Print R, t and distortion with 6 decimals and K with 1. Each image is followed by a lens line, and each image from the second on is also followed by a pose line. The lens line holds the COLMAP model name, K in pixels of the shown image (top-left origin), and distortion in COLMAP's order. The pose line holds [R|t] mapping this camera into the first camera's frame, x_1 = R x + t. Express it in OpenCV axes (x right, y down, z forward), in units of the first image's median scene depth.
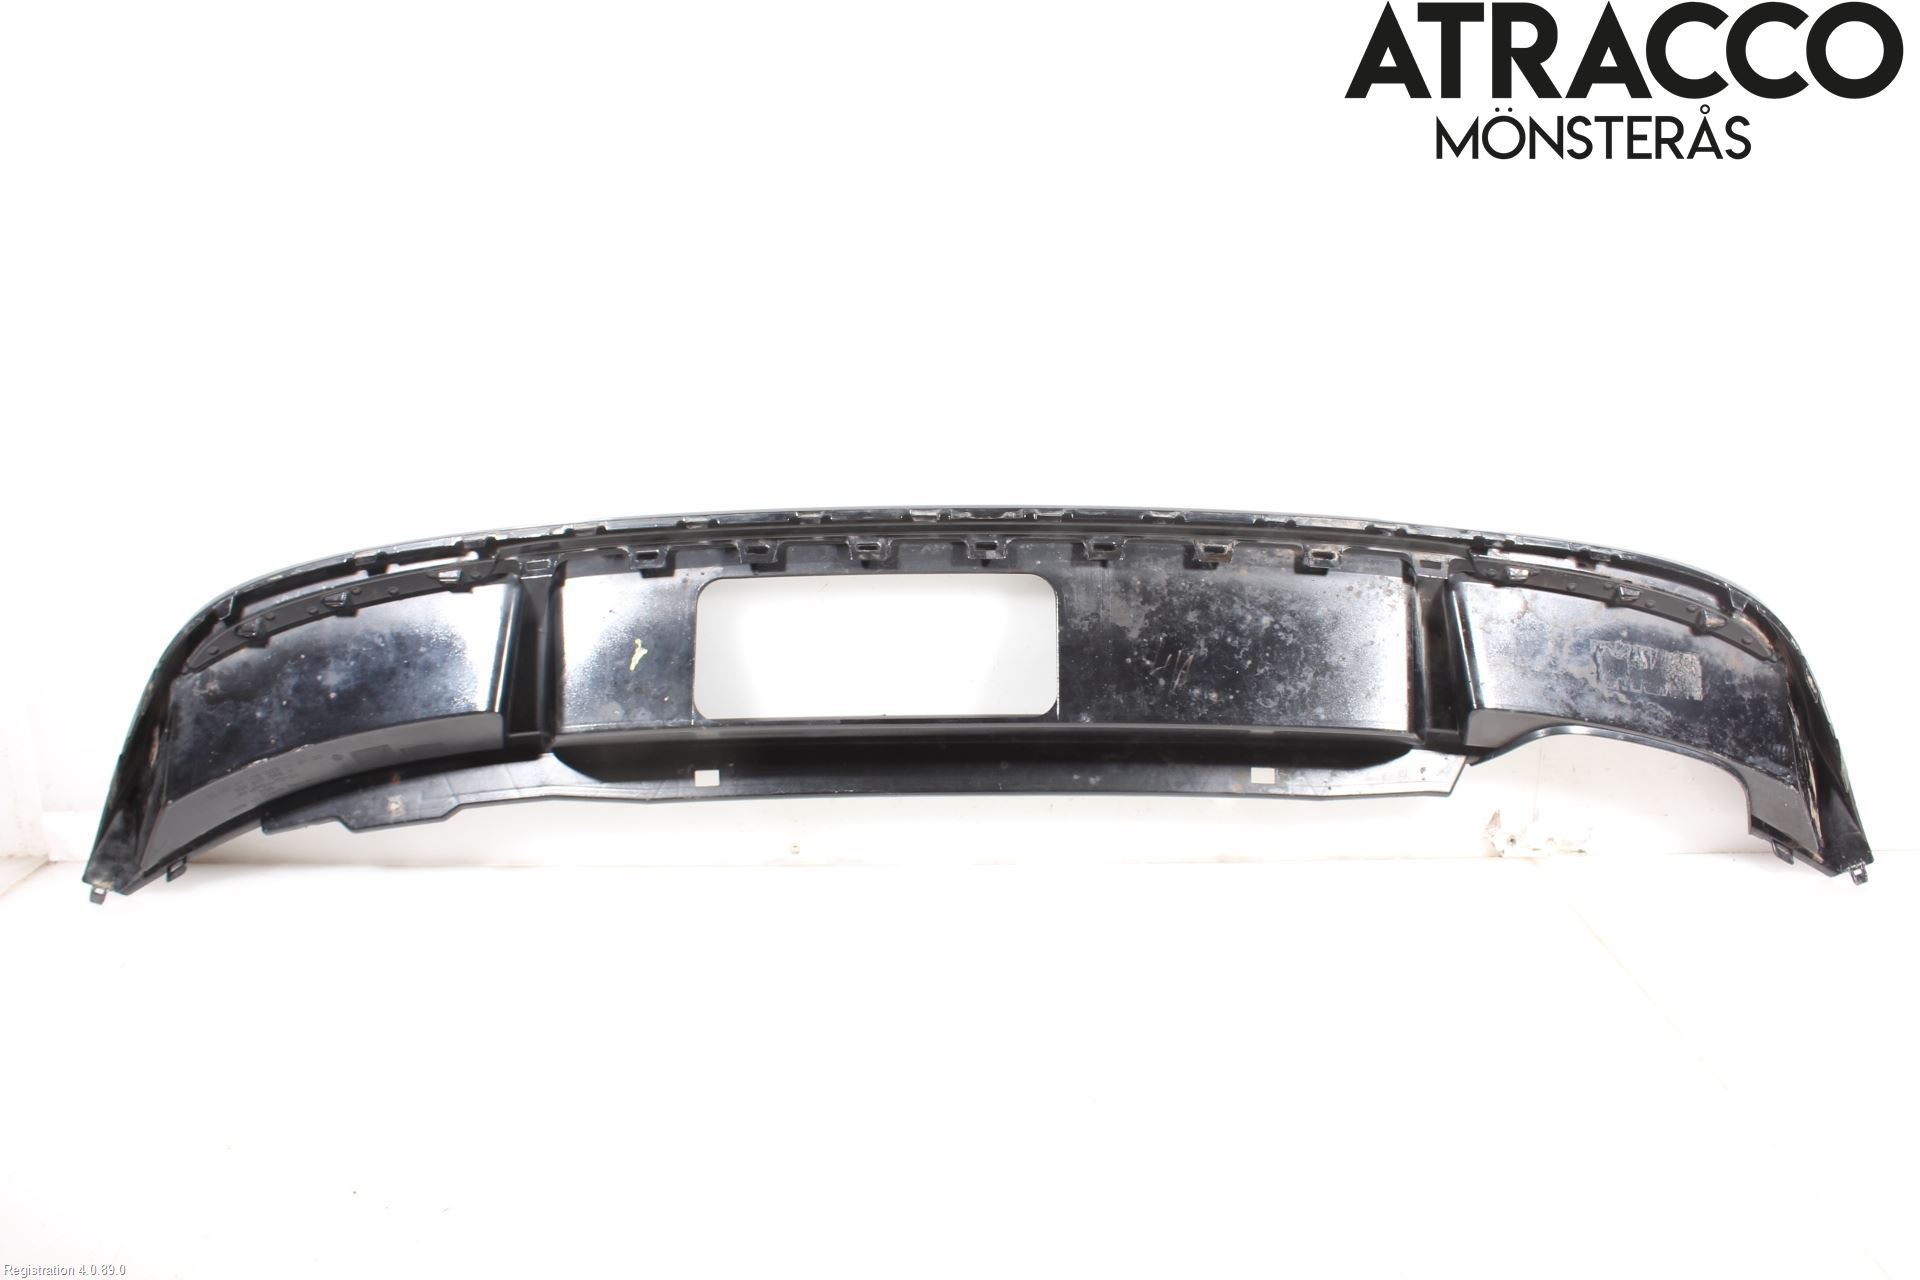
lens RADIAL K [[1571.2, 0, 963.2], [0, 1571.2, 693.5], [0, 0, 1]] dist [-0.171586, 0.167753]
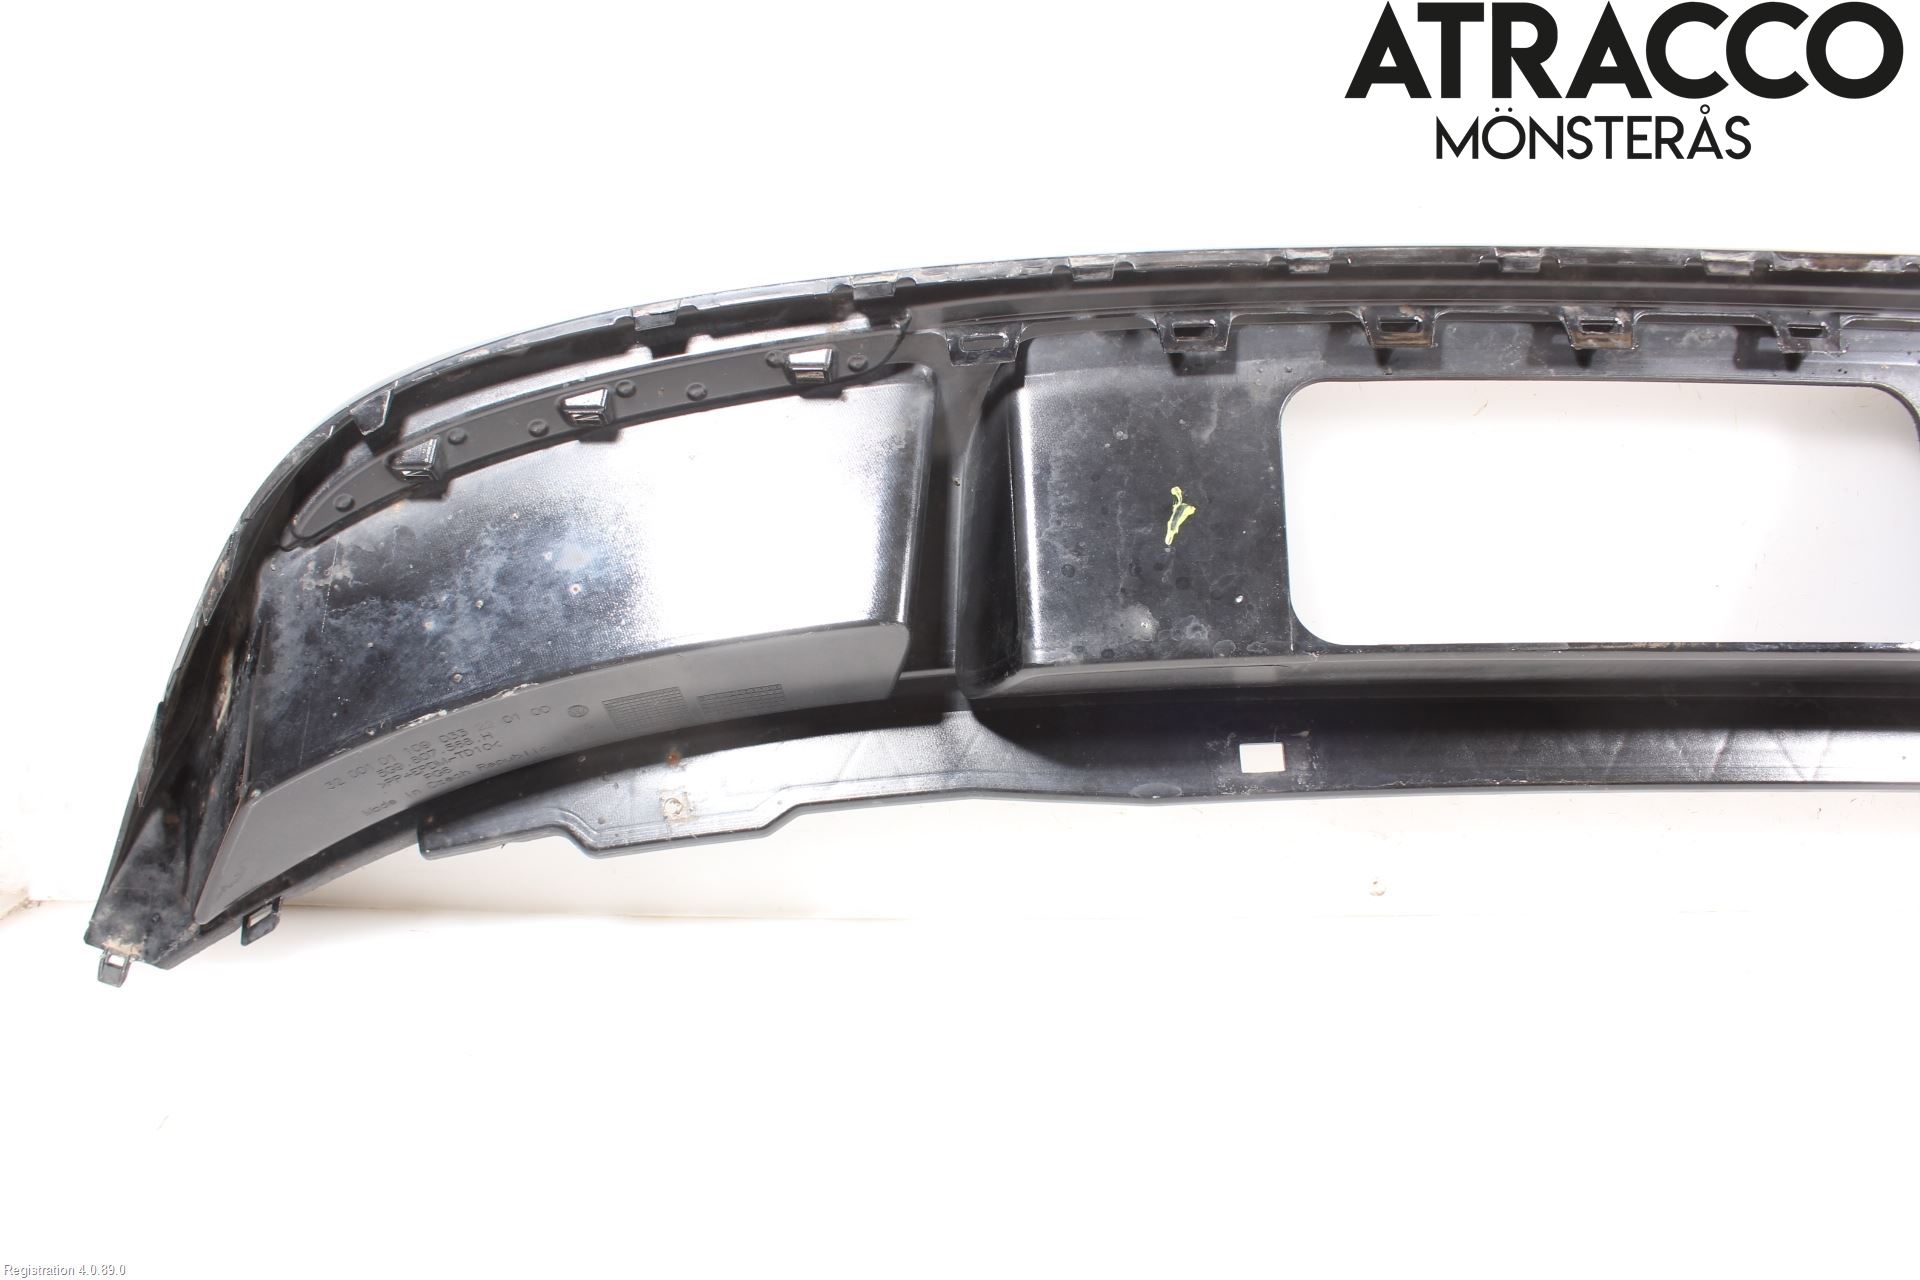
lens RADIAL K [[1571.2, 0, 963.2], [0, 1571.2, 693.5], [0, 0, 1]] dist [-0.171586, 0.167753]
pose [[0.999932, 0.008164, -0.008288, -0.269037], [-0.008311, 0.999806, -0.017880, 0.043397], [0.008140, 0.017947, 0.999806, 0.466845]]
